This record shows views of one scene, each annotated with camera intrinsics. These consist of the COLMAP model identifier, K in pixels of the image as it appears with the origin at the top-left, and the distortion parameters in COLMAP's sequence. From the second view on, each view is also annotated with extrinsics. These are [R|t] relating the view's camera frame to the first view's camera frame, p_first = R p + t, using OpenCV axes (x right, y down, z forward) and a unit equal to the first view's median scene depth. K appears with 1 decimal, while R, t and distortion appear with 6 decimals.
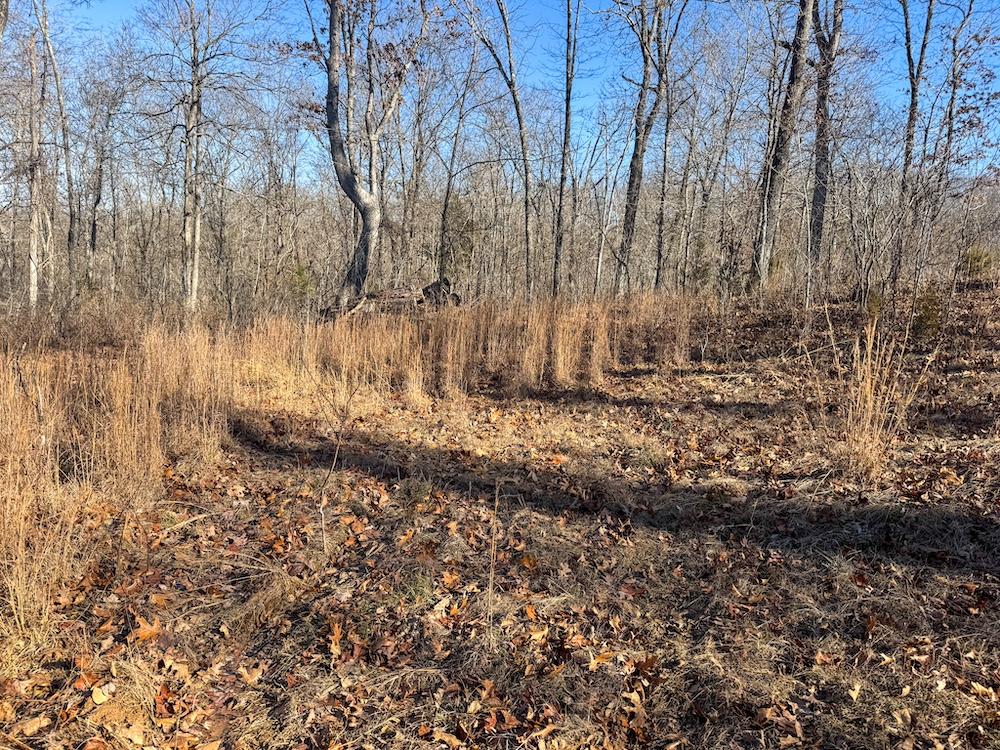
lens RADIAL K [[733.4, 0, 500.0], [0, 733.4, 375.0], [0, 0, 1]] dist [0.097340, -0.118291]
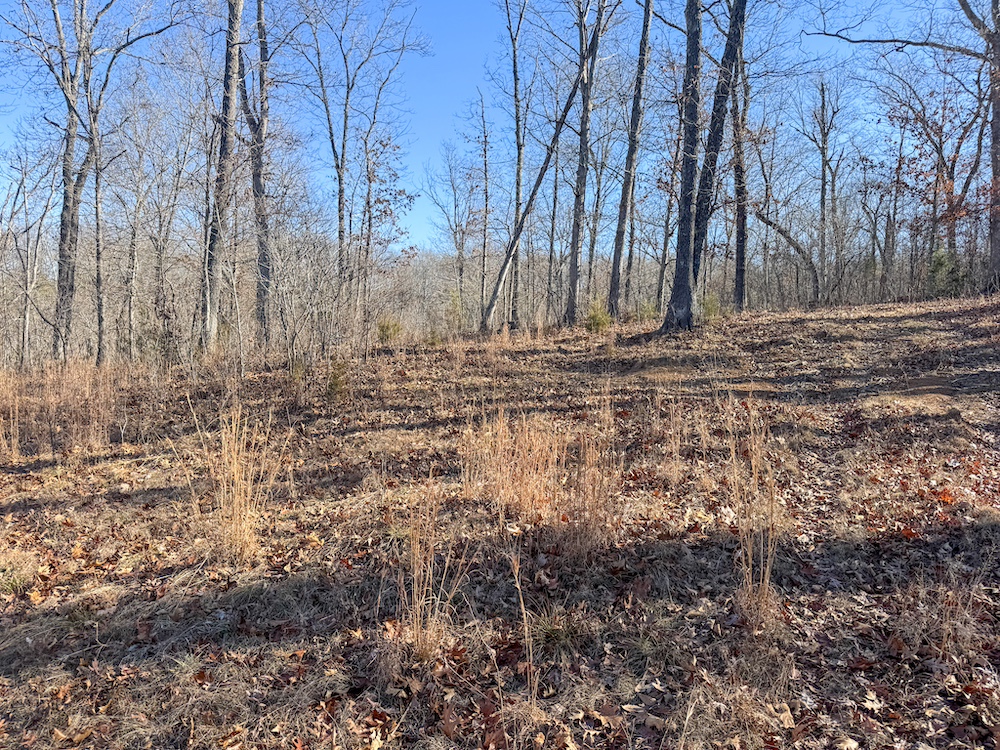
lens RADIAL K [[720.7, 0, 522.0], [0, 720.7, 376.3], [0, 0, 1]] dist [0.101382, -0.111685]
pose [[0.758323, -0.051934, 0.649807, 0.079882], [0.101815, 0.994024, -0.039374, -0.020085], [-0.643879, 0.096019, 0.759079, -0.031901]]
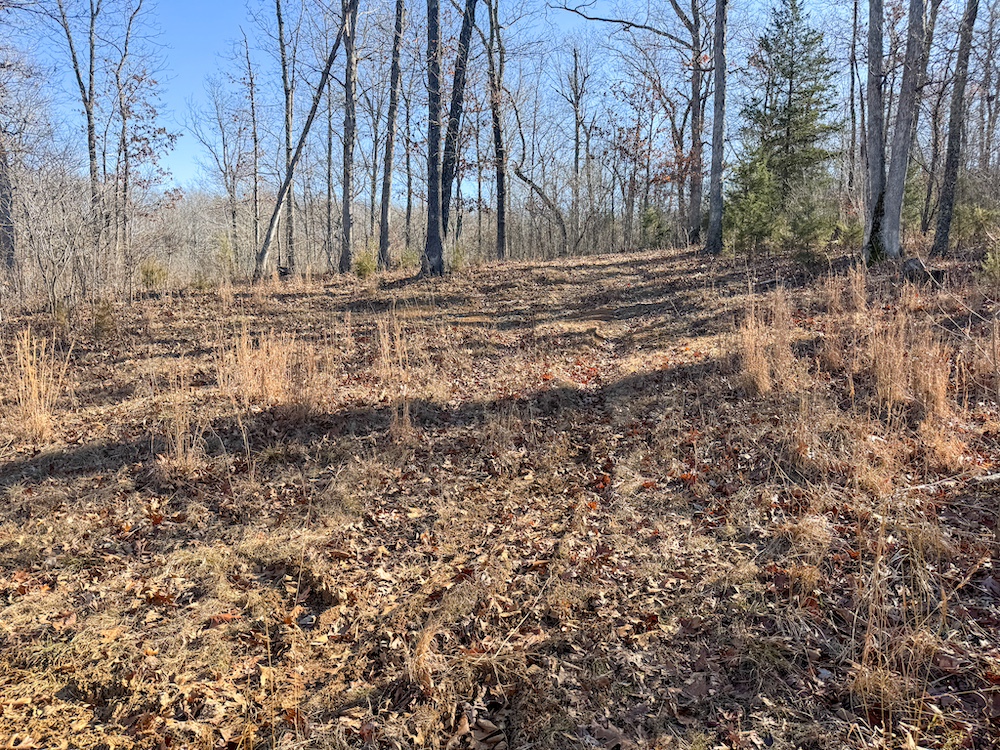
lens RADIAL K [[733.4, 0, 500.0], [0, 733.4, 375.0], [0, 0, 1]] dist [0.097340, -0.118291]
pose [[0.574517, -0.117723, 0.809983, -0.079561], [0.127003, 0.990439, 0.053868, 0.031374], [-0.808579, 0.071922, 0.583975, -0.306355]]
